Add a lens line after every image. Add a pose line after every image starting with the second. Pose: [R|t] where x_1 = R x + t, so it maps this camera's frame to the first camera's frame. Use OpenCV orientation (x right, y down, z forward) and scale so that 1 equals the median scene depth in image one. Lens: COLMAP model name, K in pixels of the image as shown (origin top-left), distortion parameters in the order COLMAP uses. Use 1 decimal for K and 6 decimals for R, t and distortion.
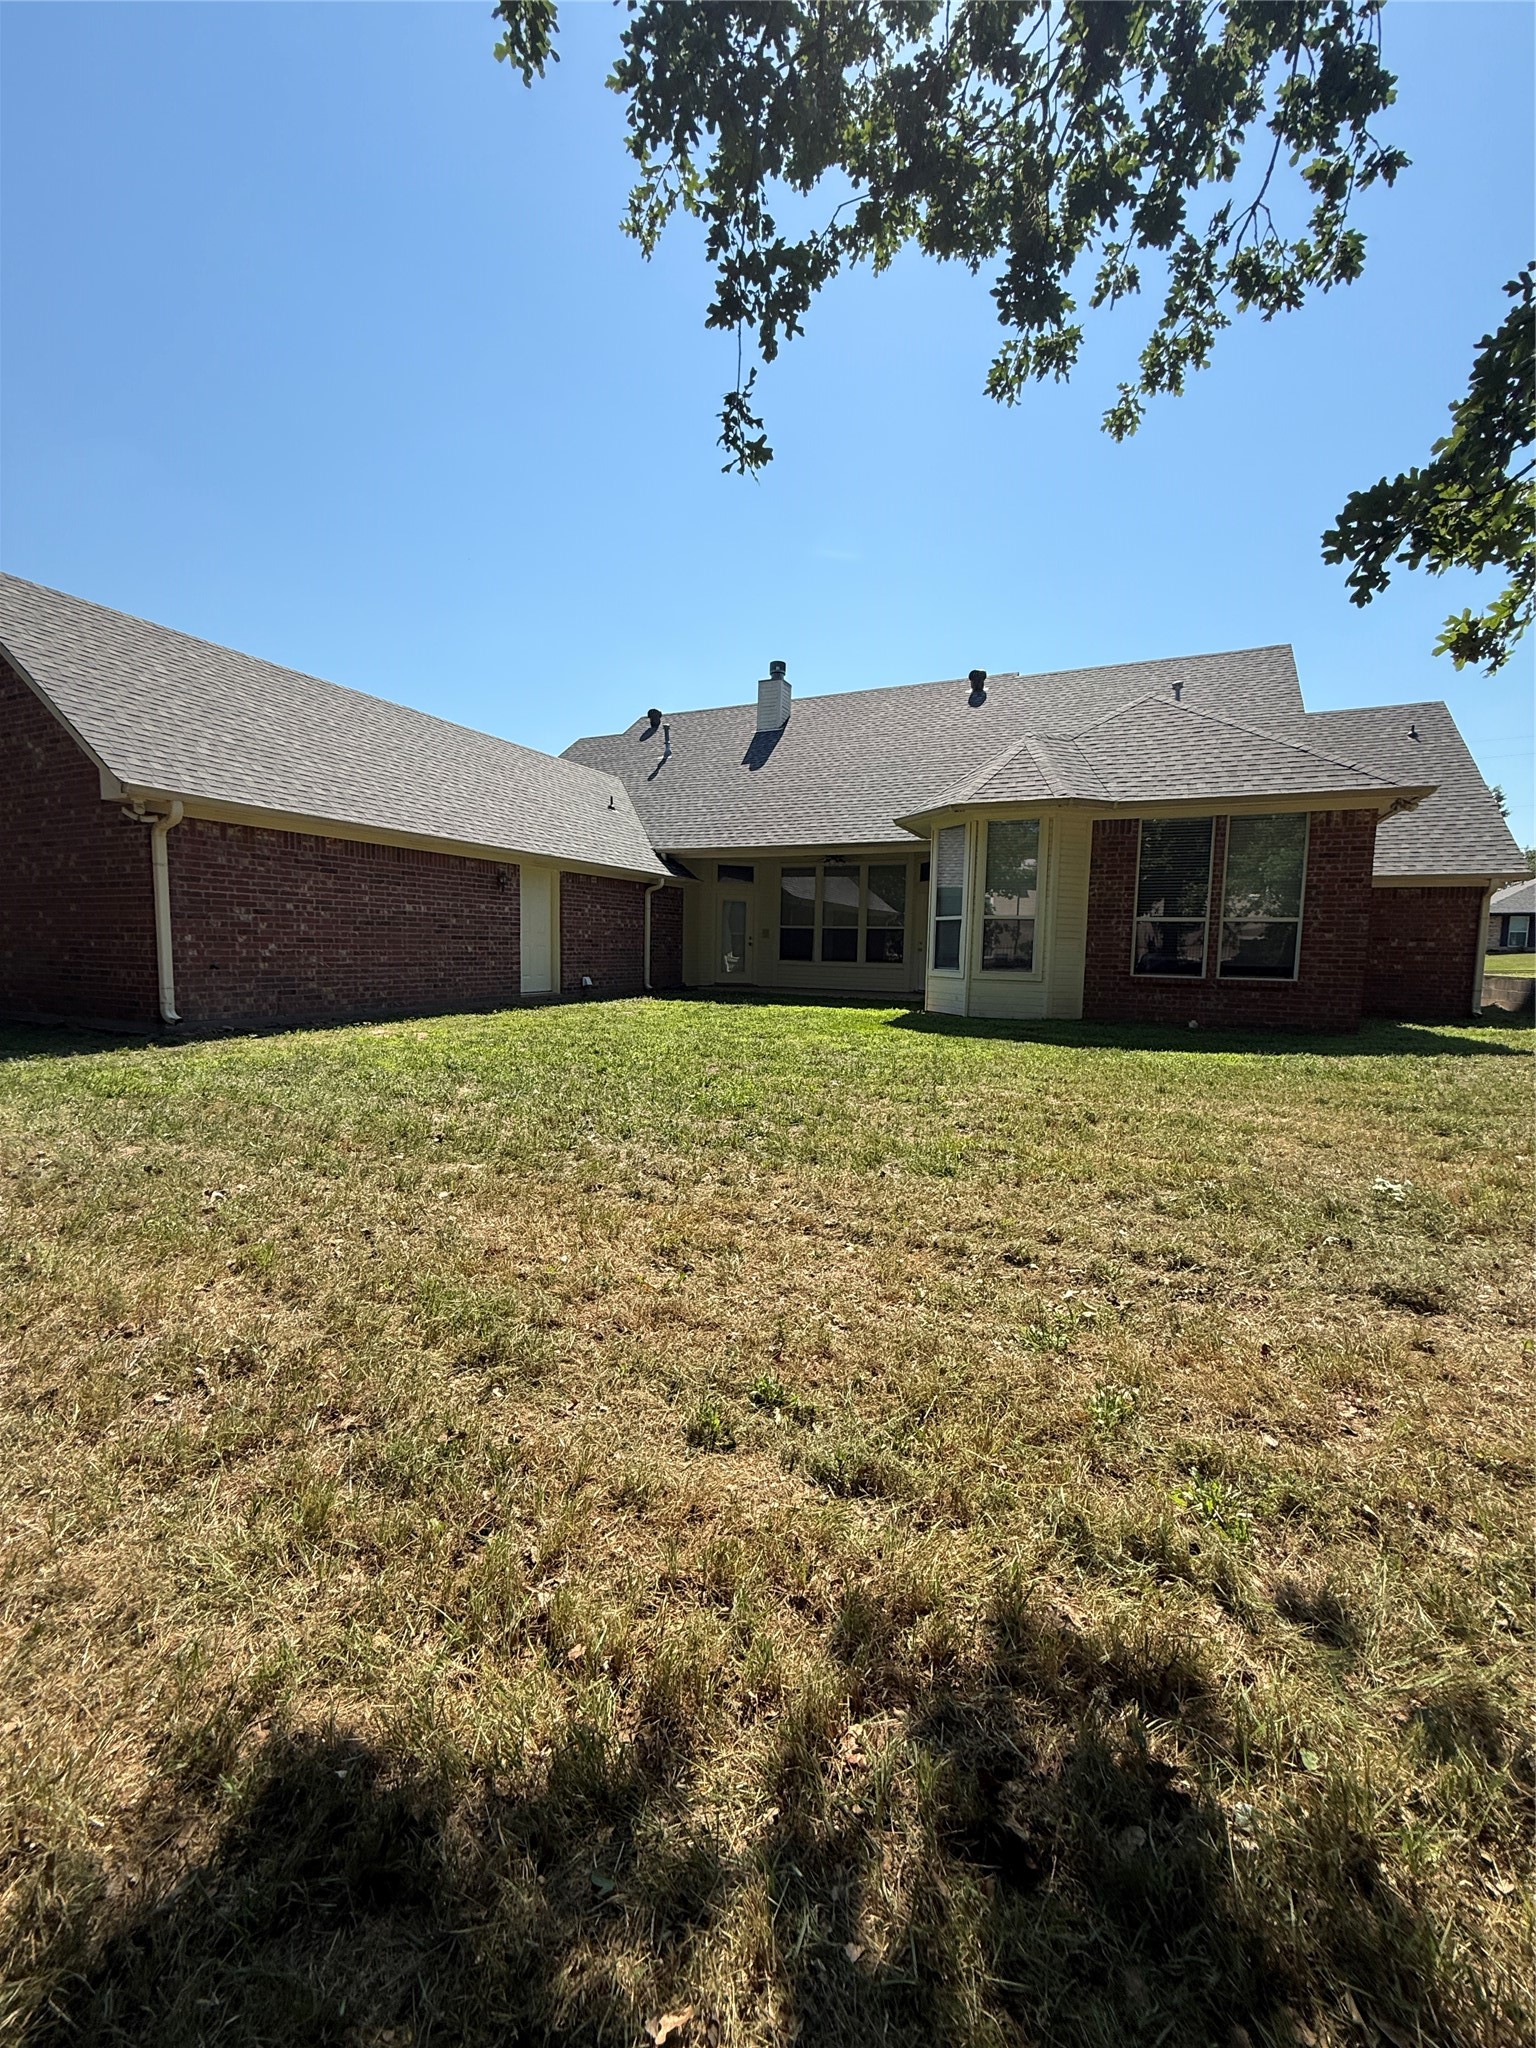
lens RADIAL K [[812.3, 0, 766.4], [0, 812.3, 1016.6], [0, 0, 1]] dist [-0.000444, -0.000331]
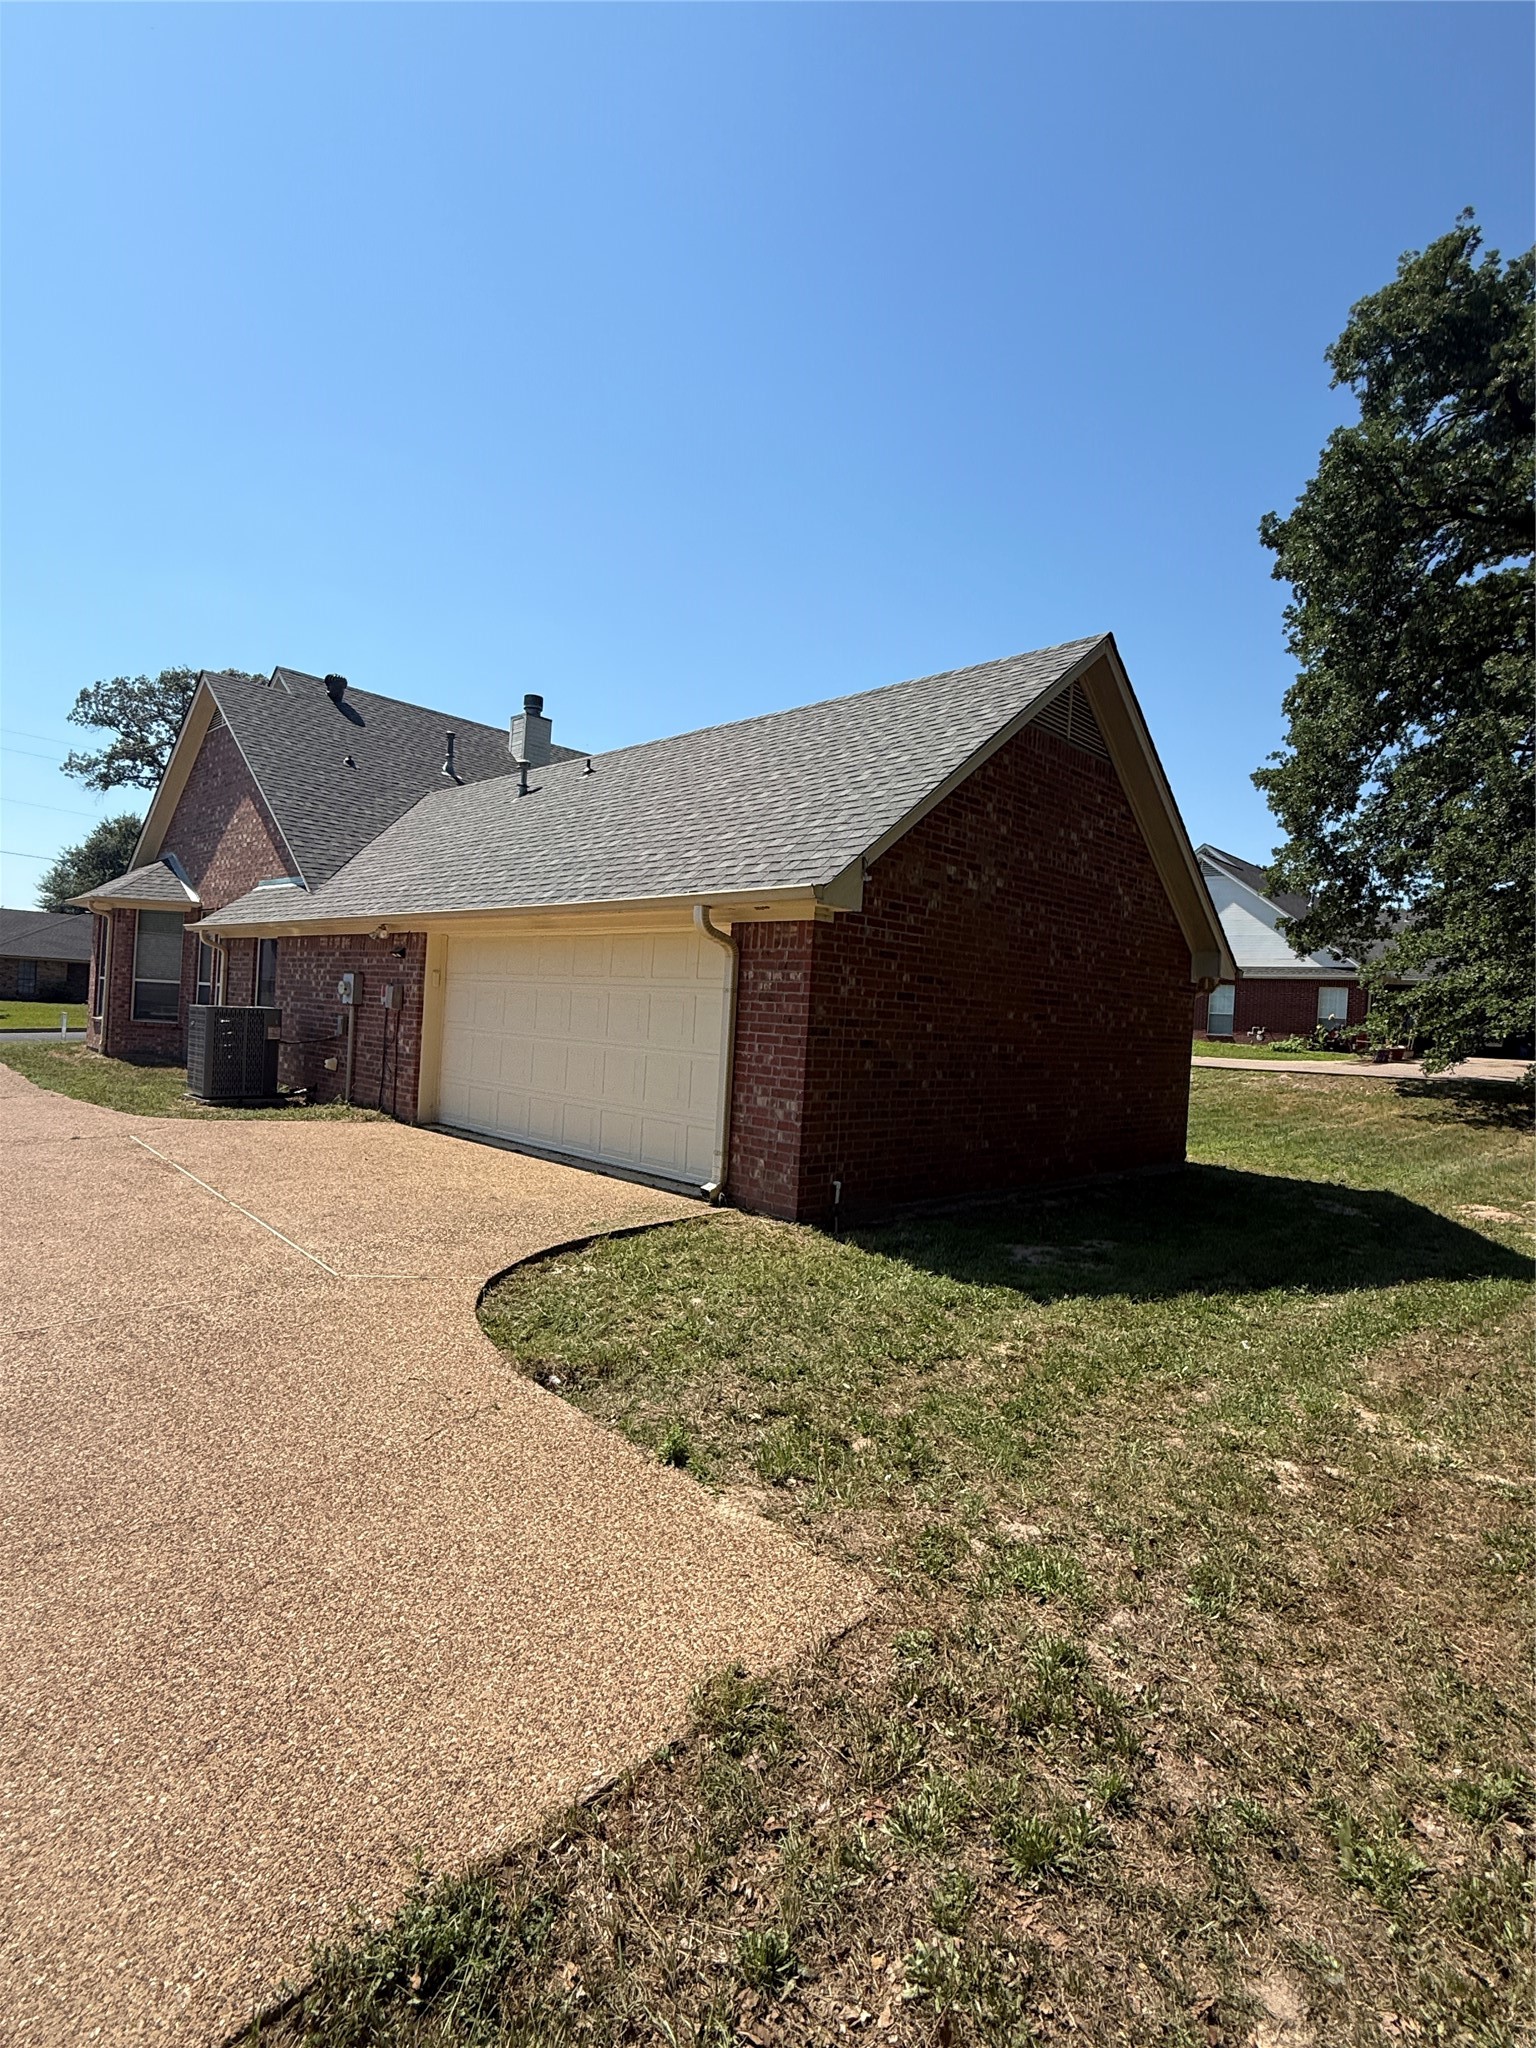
lens RADIAL K [[1005.3, 0, 769.9], [0, 1005.3, 1021.5], [0, 0, 1]] dist [-0.013398, 0.000168]
pose [[0.324891, -0.004877, 0.945739, -1.749149], [0.028918, 0.999570, -0.004779, -0.152272], [-0.945309, 0.028901, 0.324893, 0.821151]]
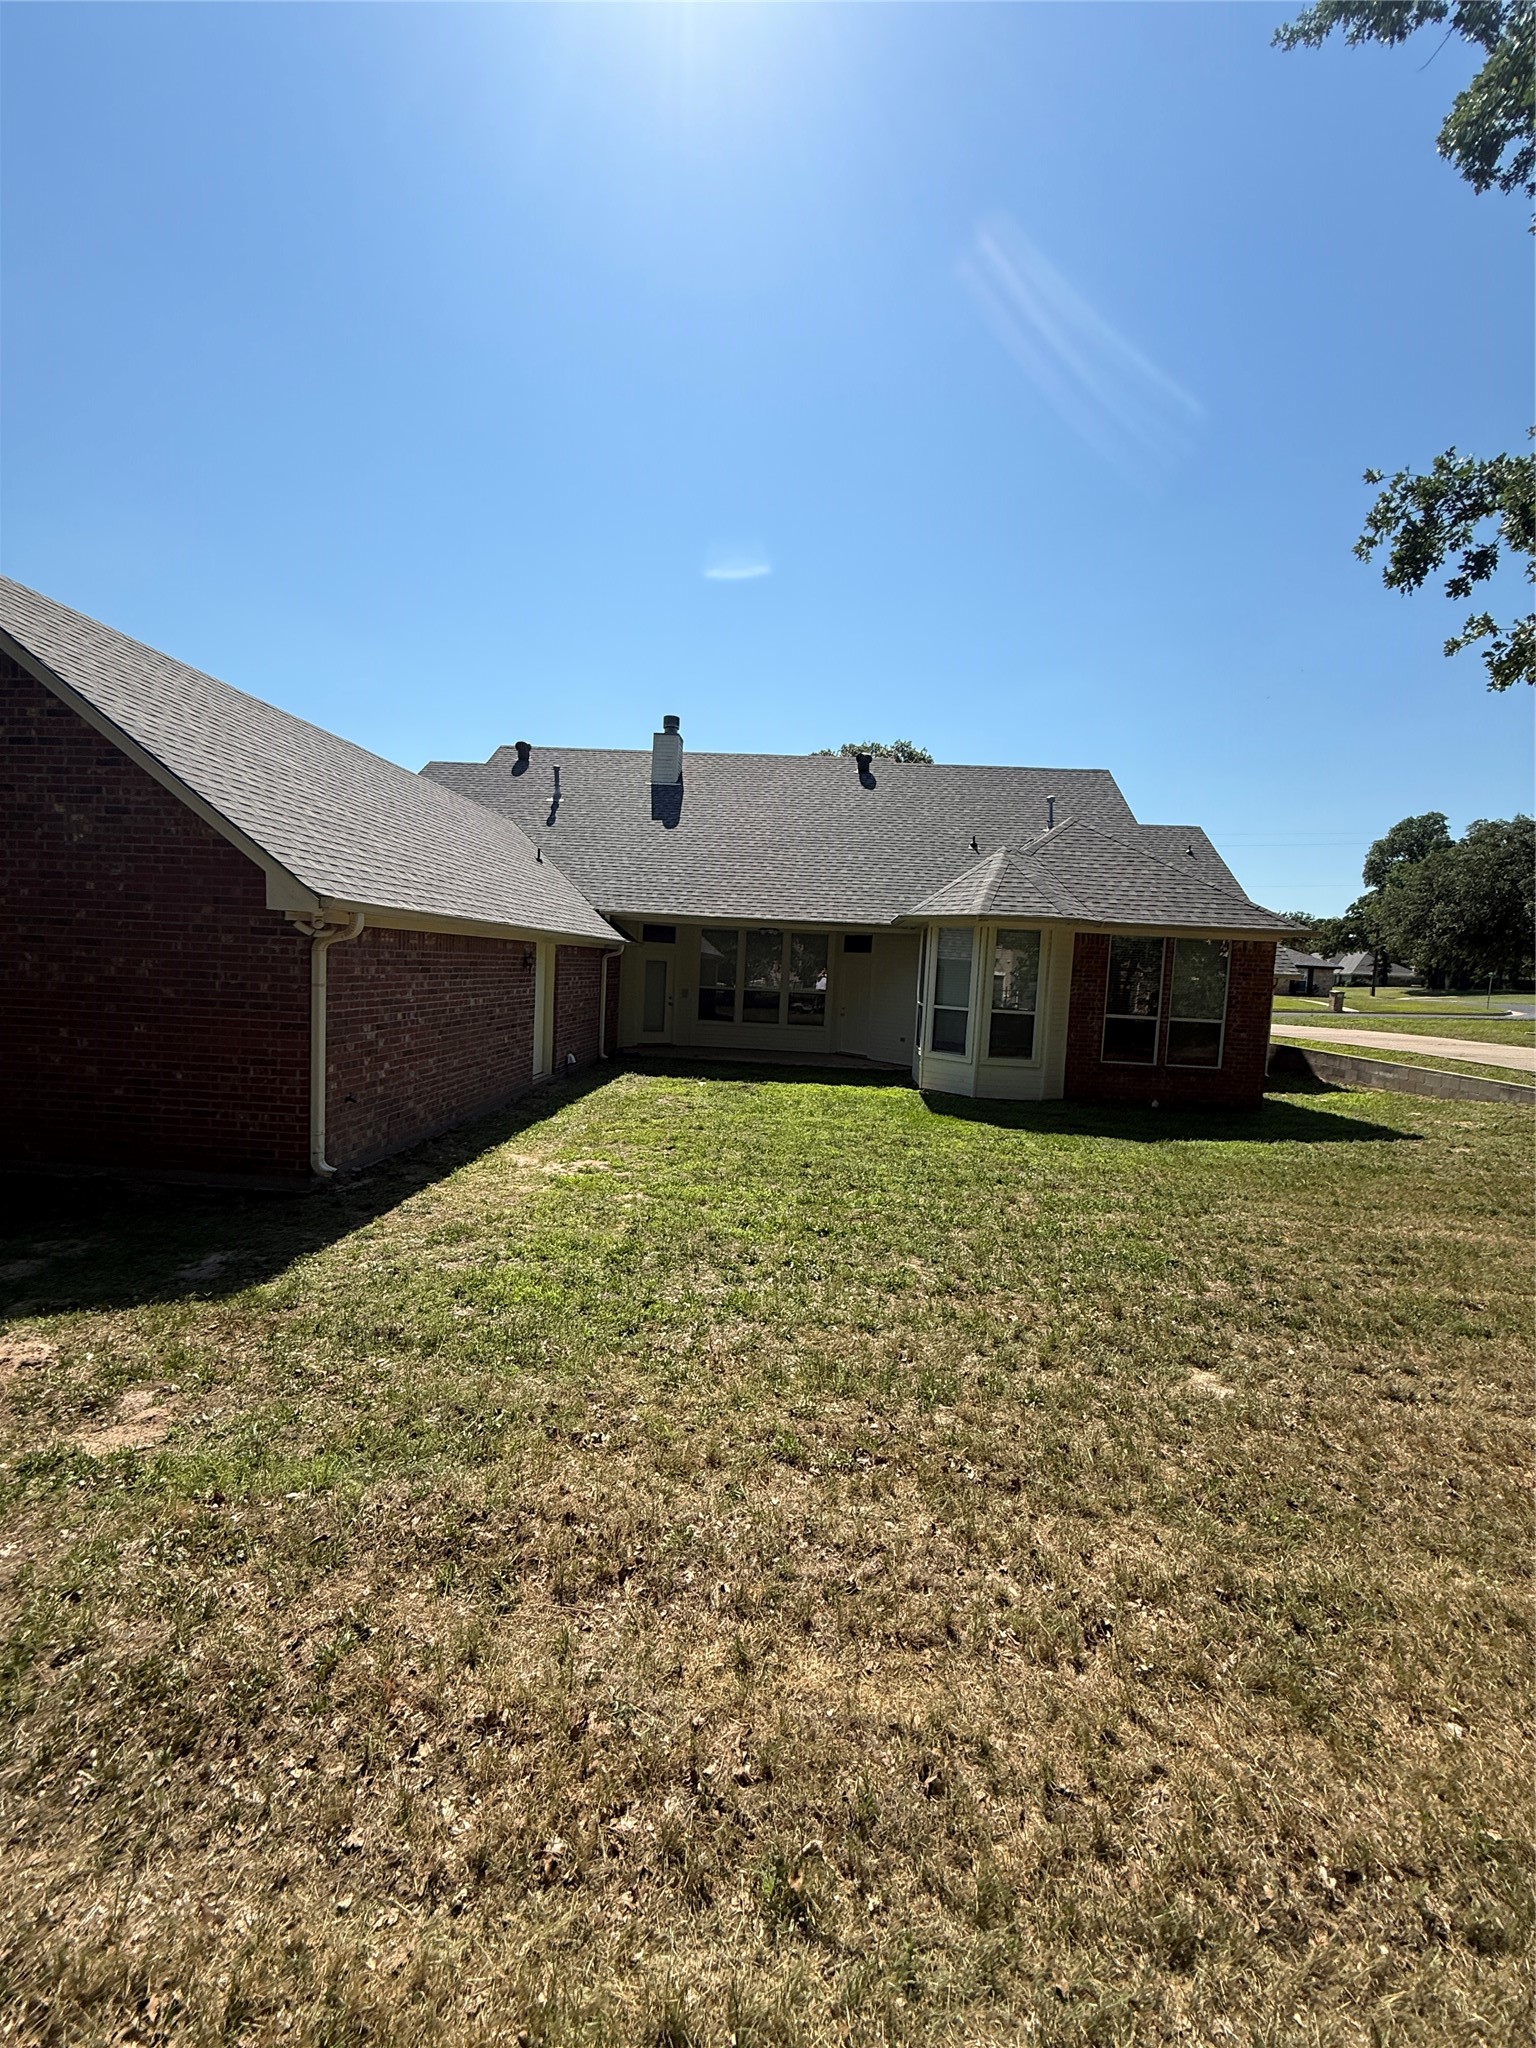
lens RADIAL K [[812.3, 0, 766.4], [0, 812.3, 1016.6], [0, 0, 1]] dist [-0.000444, -0.000331]
pose [[0.930658, 0.001665, 0.365886, -0.466362], [0.001815, 0.999956, -0.009168, -0.109479], [-0.365885, 0.009196, 0.930615, 0.054688]]
